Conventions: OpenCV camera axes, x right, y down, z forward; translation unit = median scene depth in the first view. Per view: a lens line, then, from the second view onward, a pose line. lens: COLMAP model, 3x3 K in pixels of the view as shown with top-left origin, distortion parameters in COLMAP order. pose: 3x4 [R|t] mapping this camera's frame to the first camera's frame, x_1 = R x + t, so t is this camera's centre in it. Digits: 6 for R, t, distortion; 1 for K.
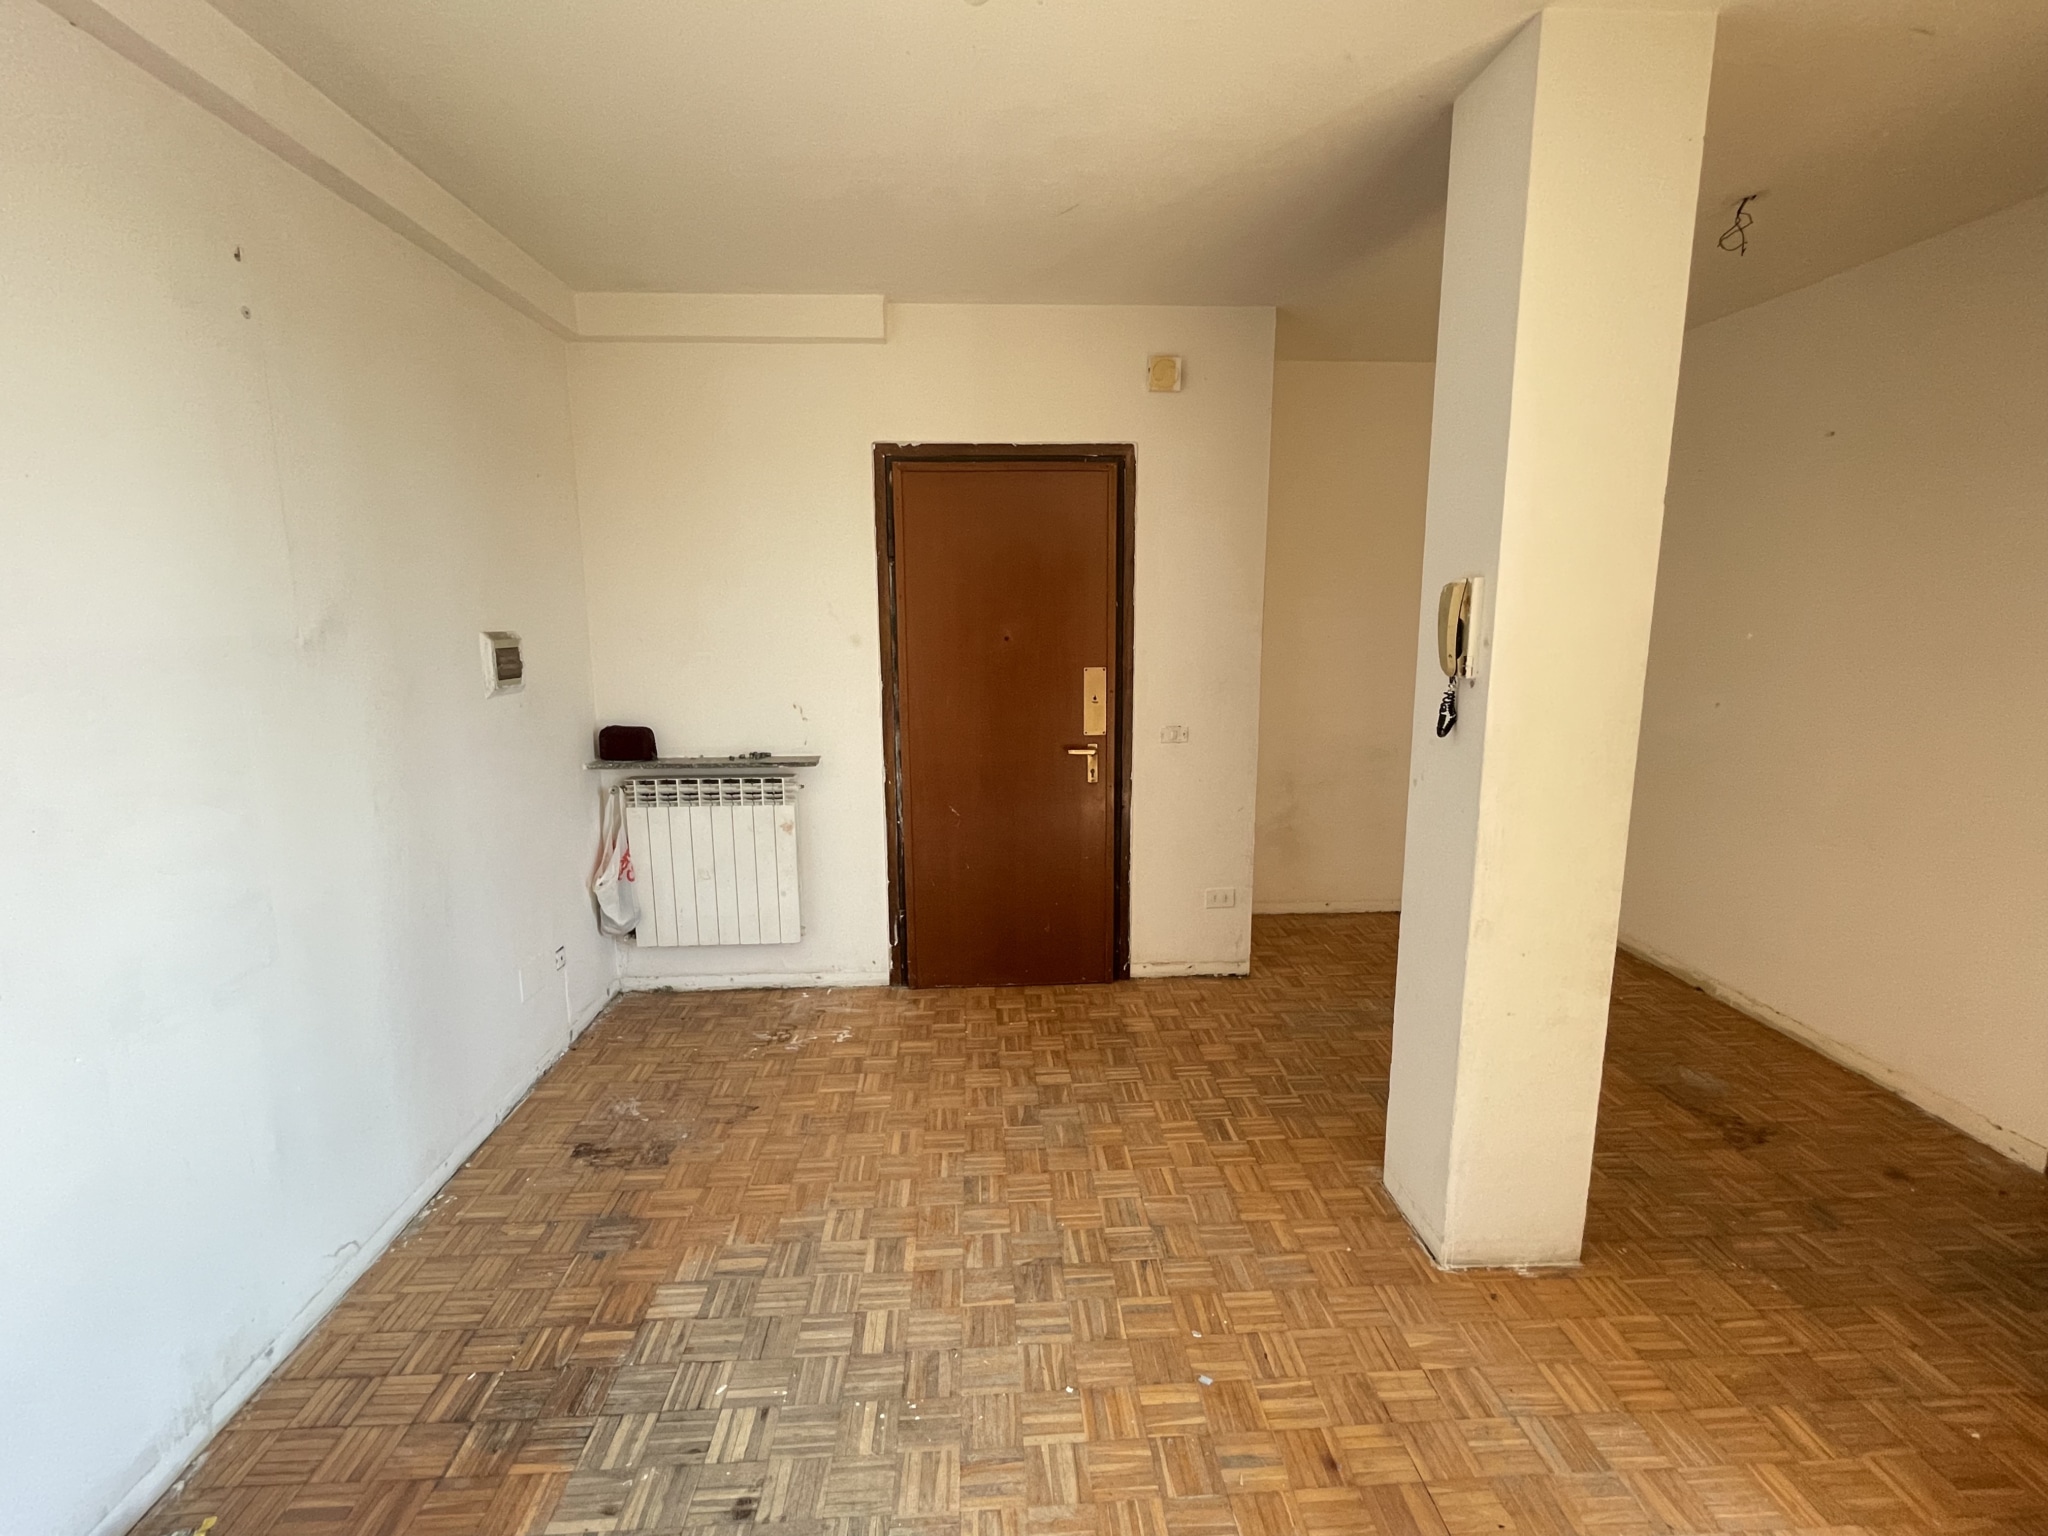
lens RADIAL K [[912.8, 0, 1022.1], [0, 912.8, 761.0], [0, 0, 1]] dist [-0.001749, -0.000503]
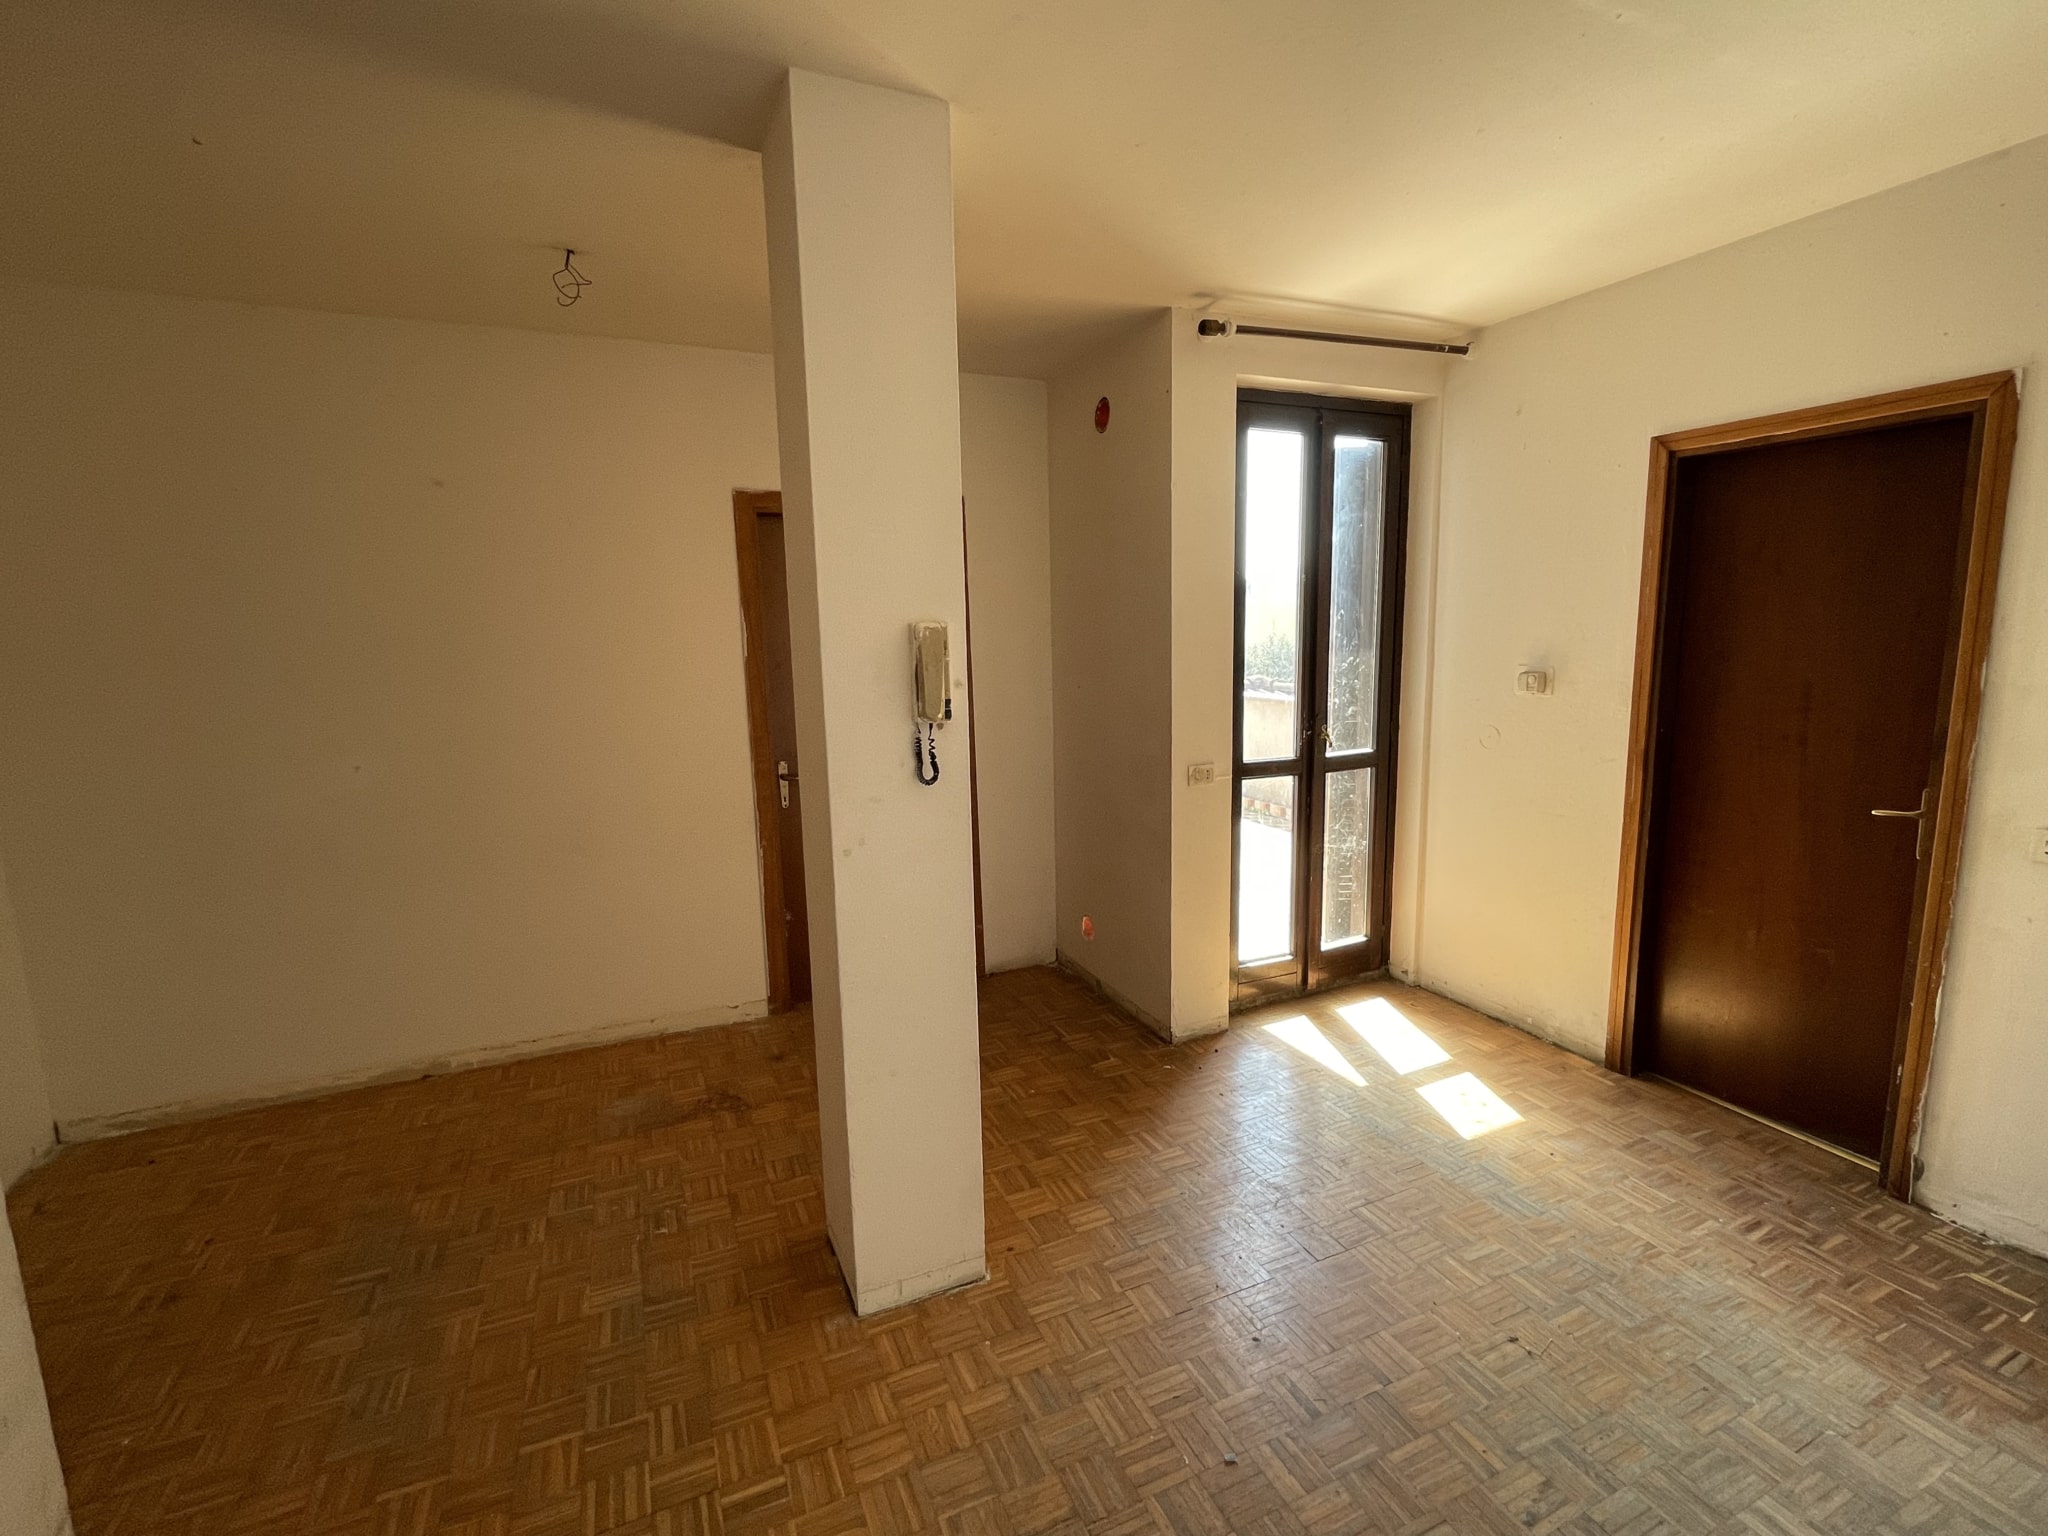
lens RADIAL K [[912.8, 0, 1027.7], [0, 912.8, 758.3], [0, 0, 1]] dist [-0.001749, -0.000503]
pose [[-0.358460, -0.125600, 0.925057, -0.375097], [0.176231, 0.963987, 0.199176, -0.181716], [-0.916760, 0.234420, -0.323416, 0.965174]]
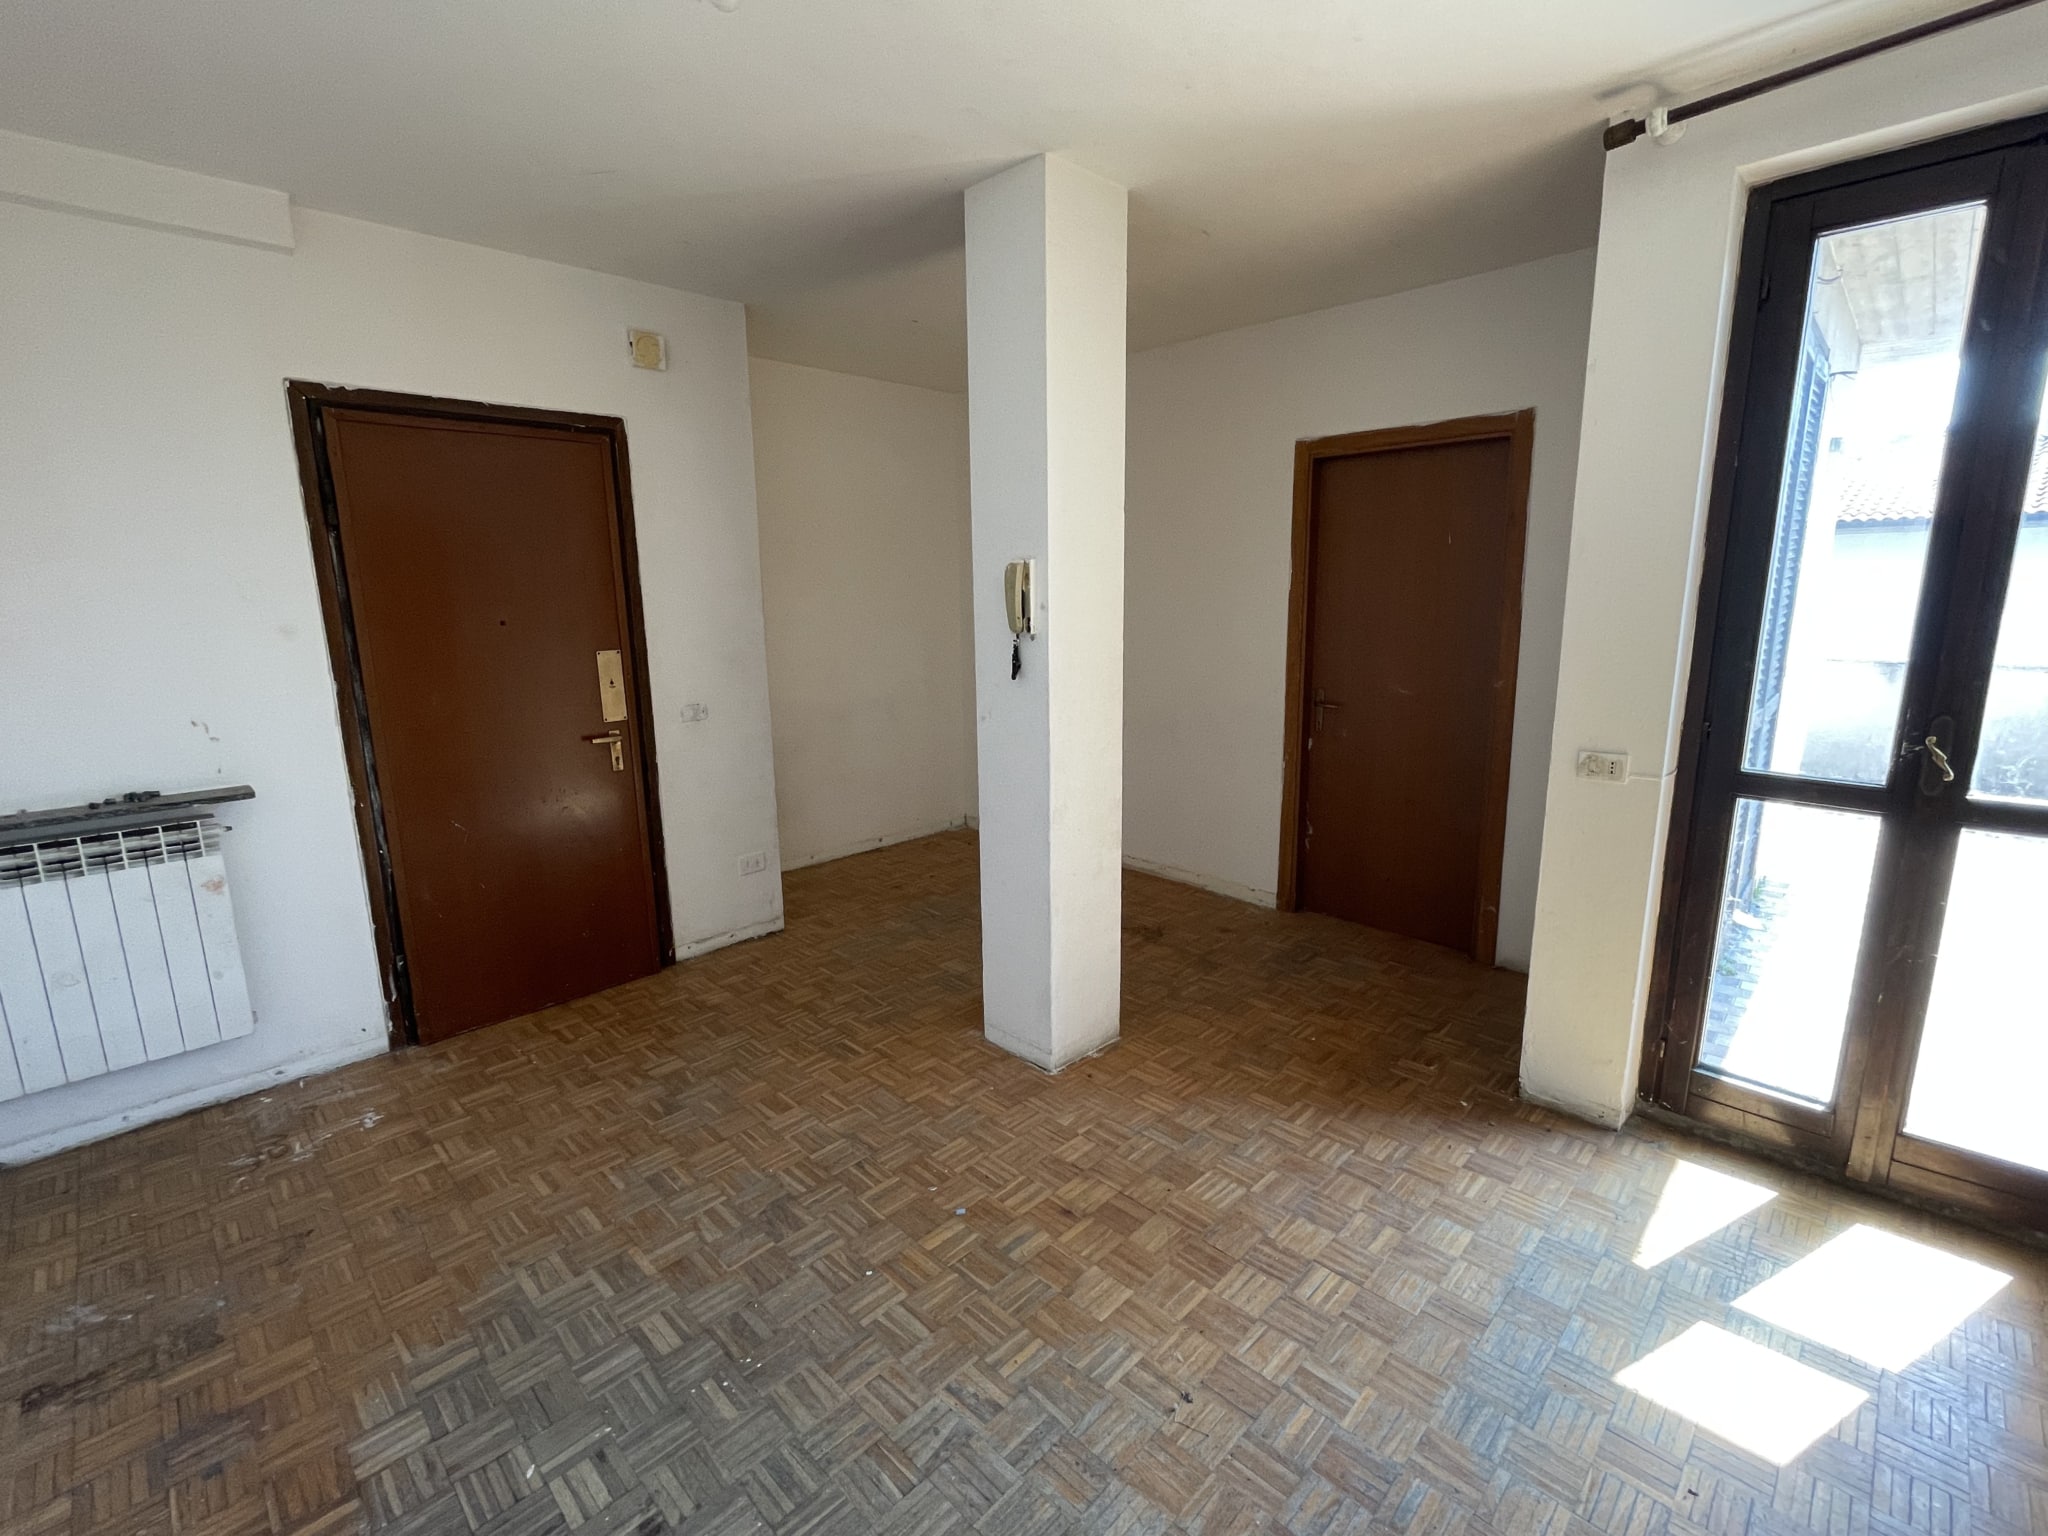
lens RADIAL K [[912.8, 0, 1023.8], [0, 912.8, 761.2], [0, 0, 1]] dist [-0.001749, -0.000503]
pose [[0.741228, -0.132013, 0.658144, -0.332940], [0.120890, 0.990692, 0.062566, 0.007632], [-0.660277, 0.033187, 0.750288, -0.000118]]
